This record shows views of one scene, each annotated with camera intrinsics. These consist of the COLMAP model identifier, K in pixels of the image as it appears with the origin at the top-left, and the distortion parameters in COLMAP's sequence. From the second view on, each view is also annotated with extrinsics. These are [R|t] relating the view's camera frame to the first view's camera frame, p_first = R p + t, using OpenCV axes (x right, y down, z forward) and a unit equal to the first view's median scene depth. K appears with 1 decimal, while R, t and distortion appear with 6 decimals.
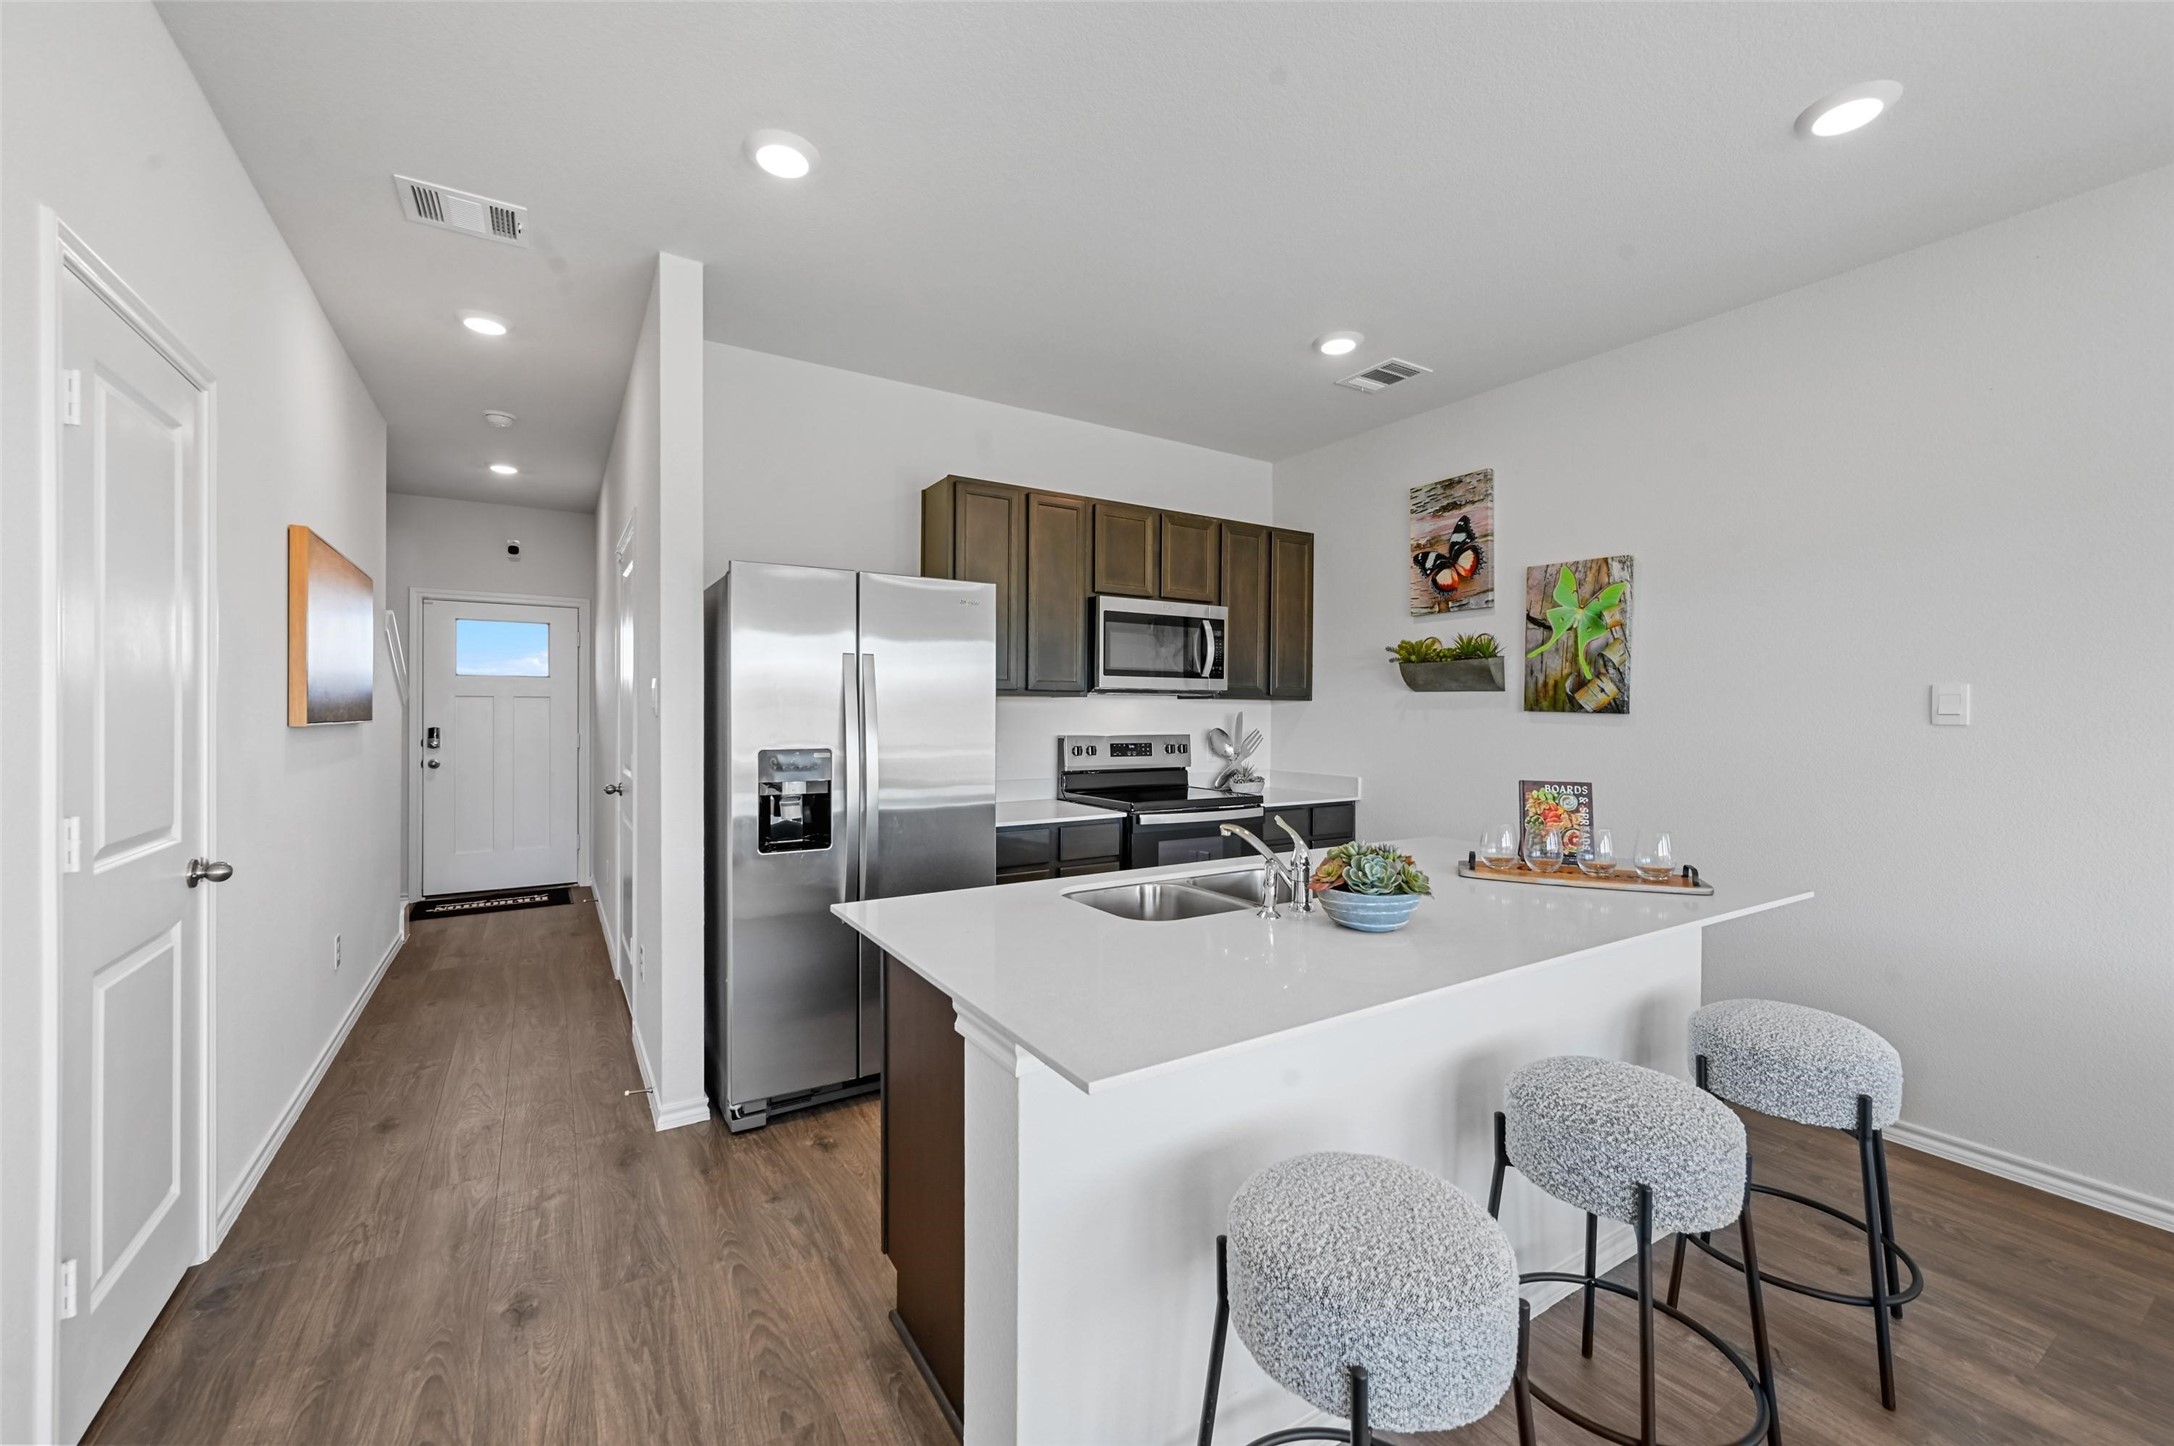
lens RADIAL K [[847.1, 0, 1085.8], [0, 847.1, 709.8], [0, 0, 1]] dist [-0.008638, 0.000320]
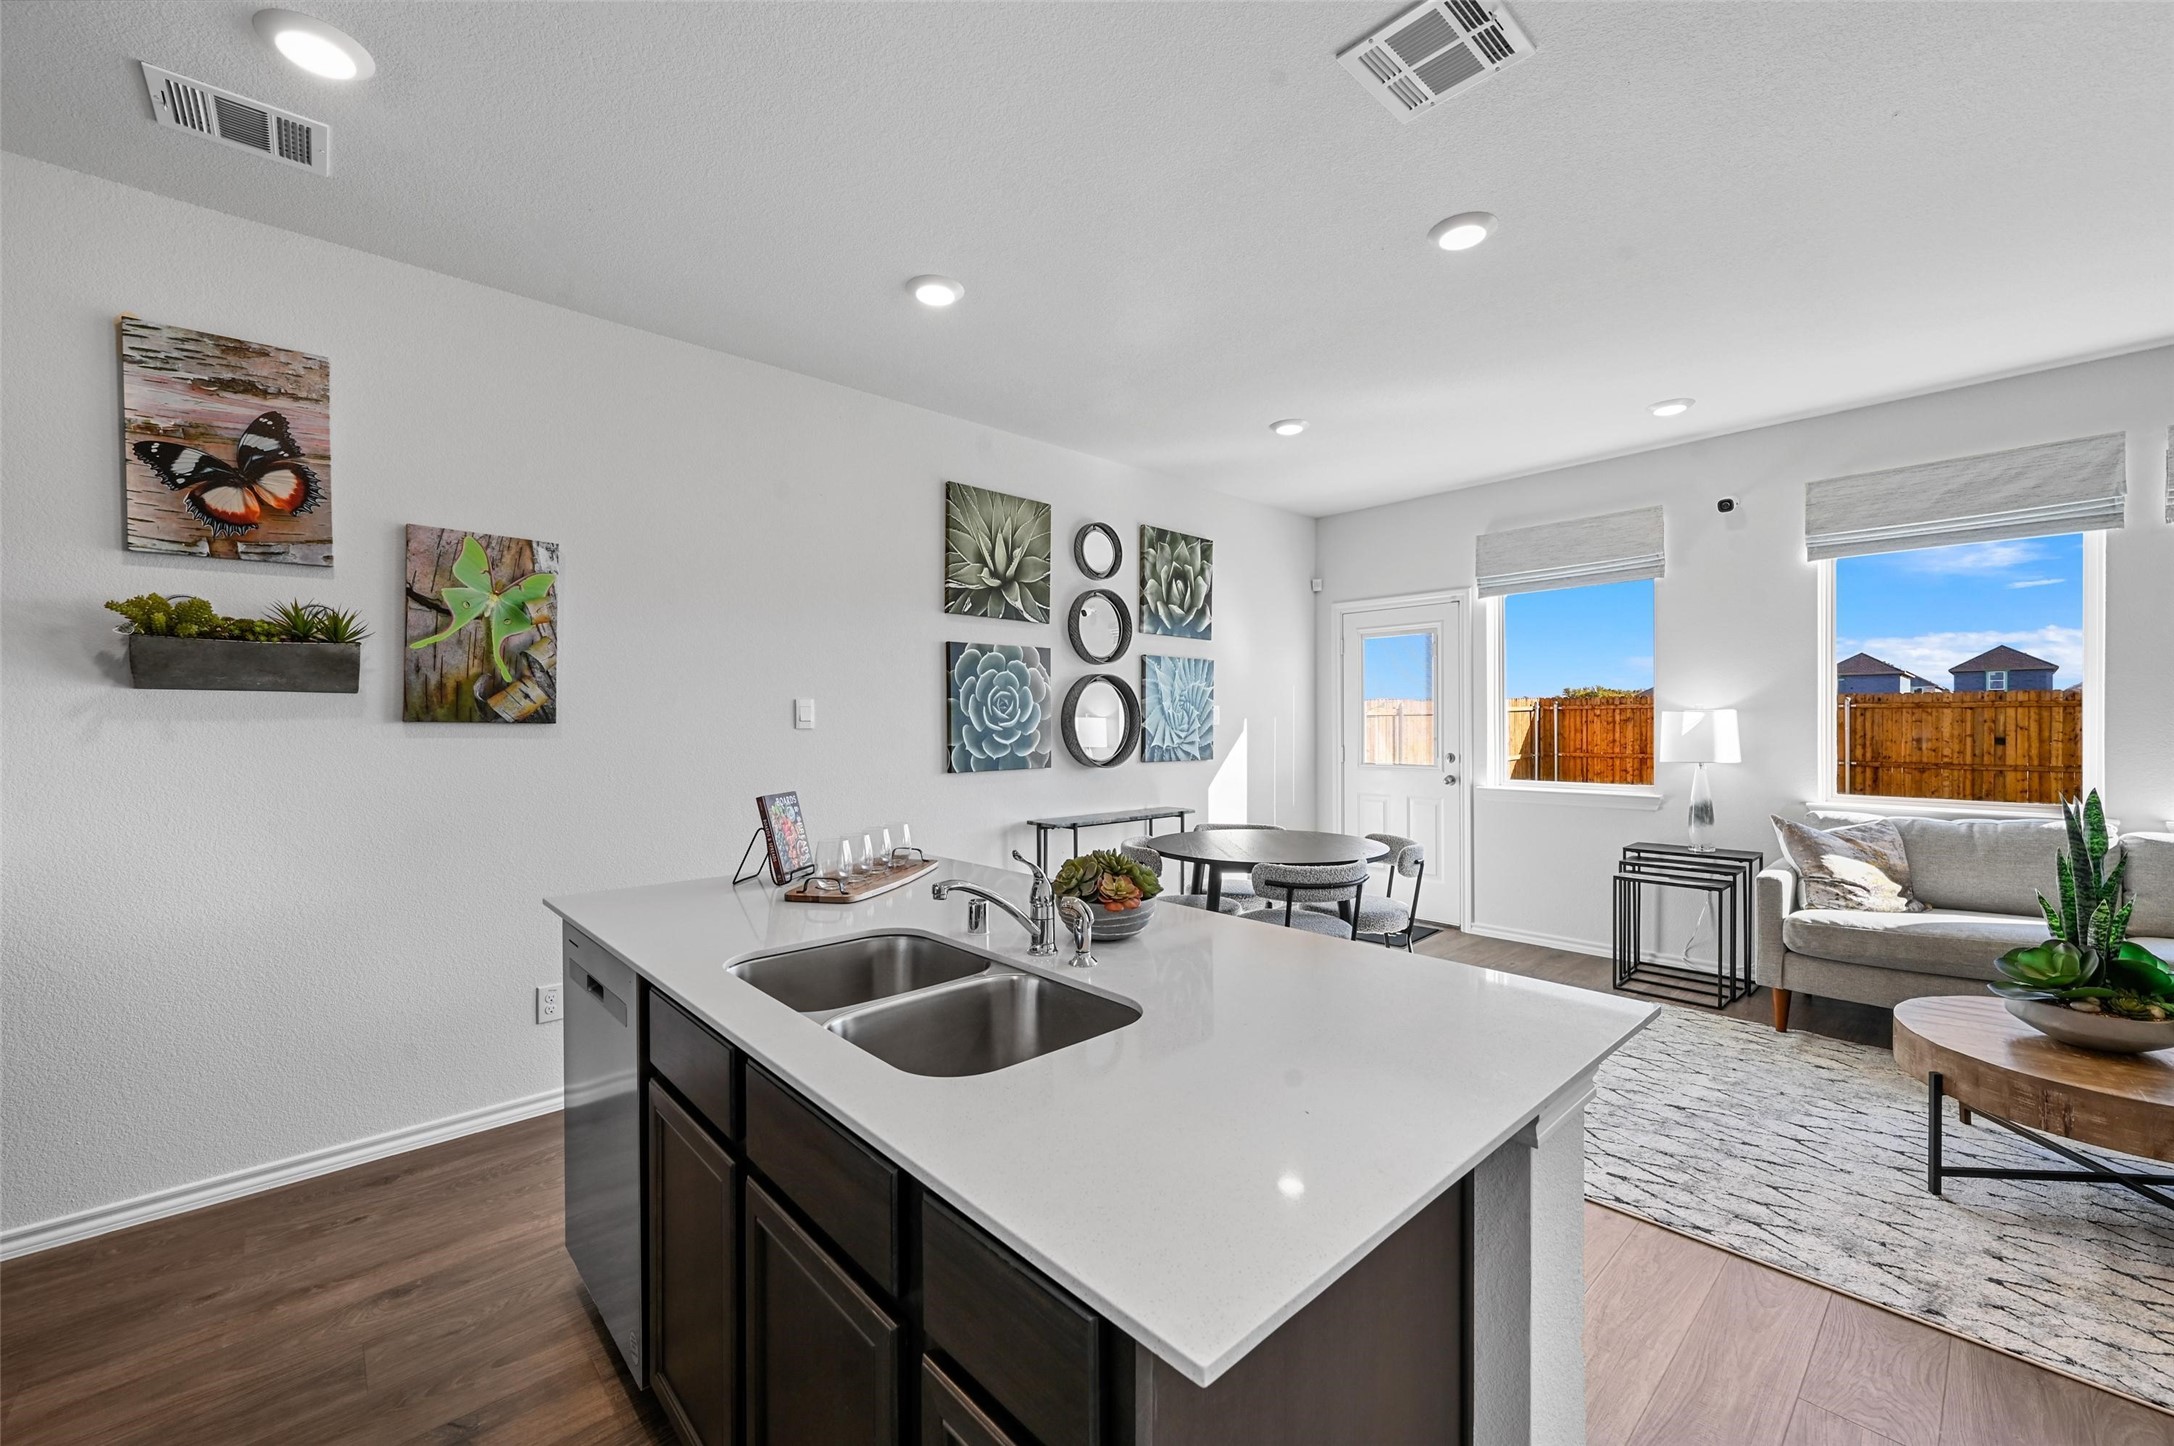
lens RADIAL K [[847.1, 0, 1089.2], [0, 847.1, 734.6], [0, 0, 1]] dist [-0.008638, 0.000320]
pose [[-0.179278, -0.020477, 0.983585, -0.305700], [0.004971, 0.999752, 0.021719, 0.000069], [-0.983786, 0.008784, -0.179132, 0.563592]]
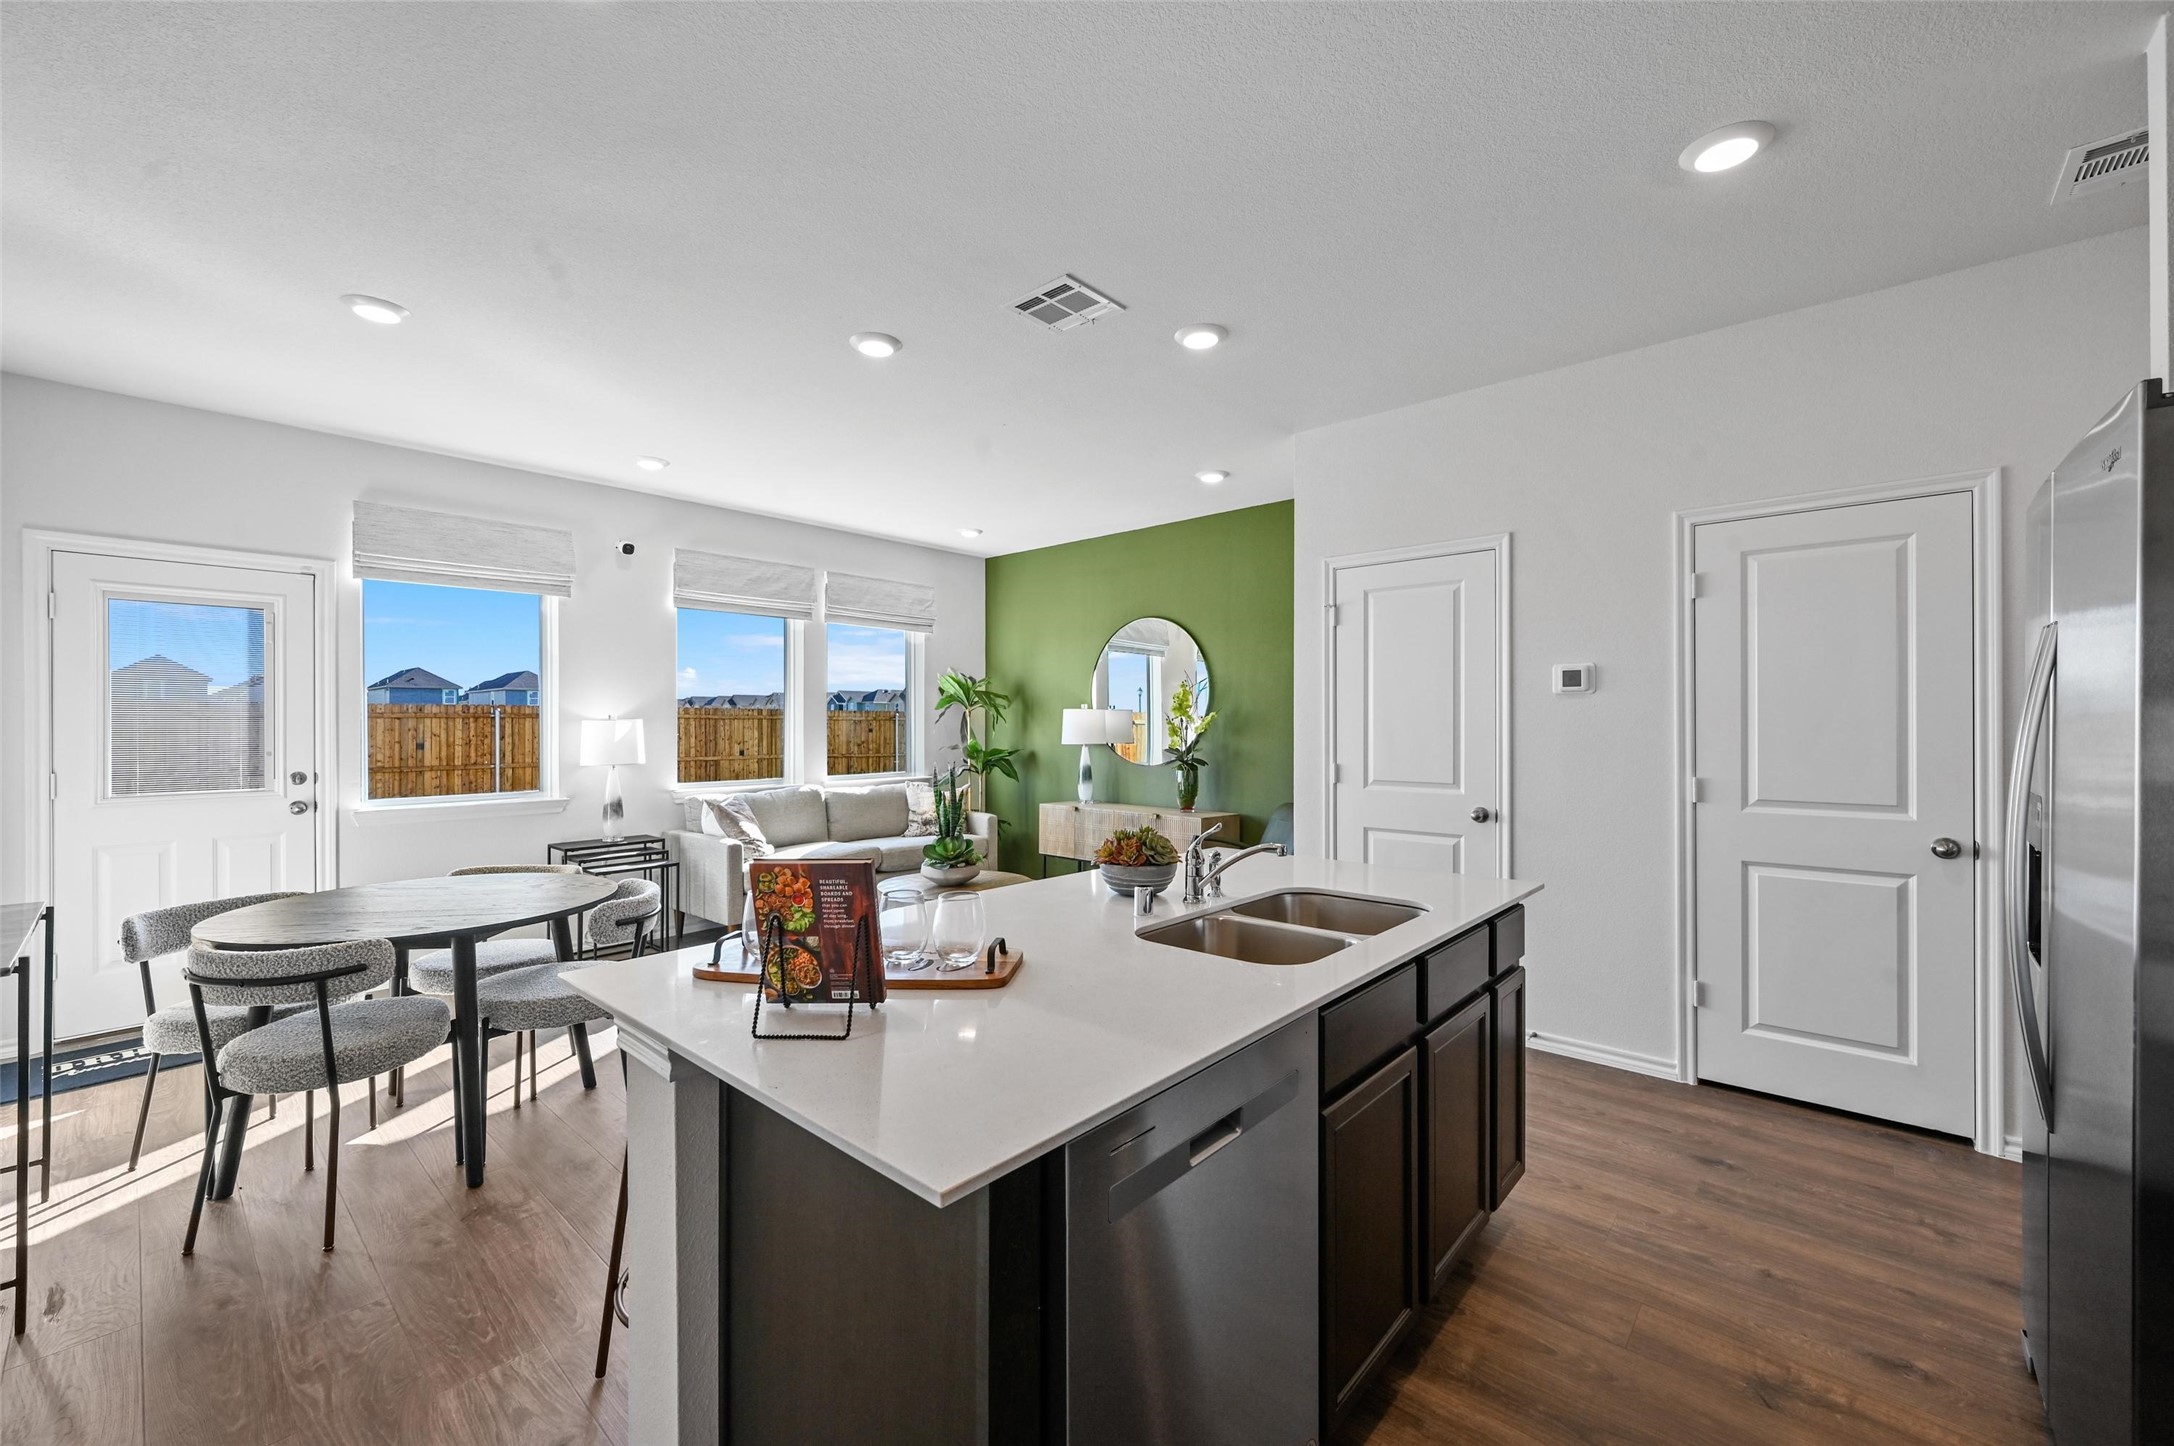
lens RADIAL K [[847.1, 0, 1076.1], [0, 847.1, 721.3], [0, 0, 1]] dist [-0.008638, 0.000320]
pose [[-0.964262, -0.005108, -0.264901, 0.359677], [-0.004118, 0.999982, -0.004292, 0.001423], [0.264918, -0.003048, -0.964266, 1.045837]]
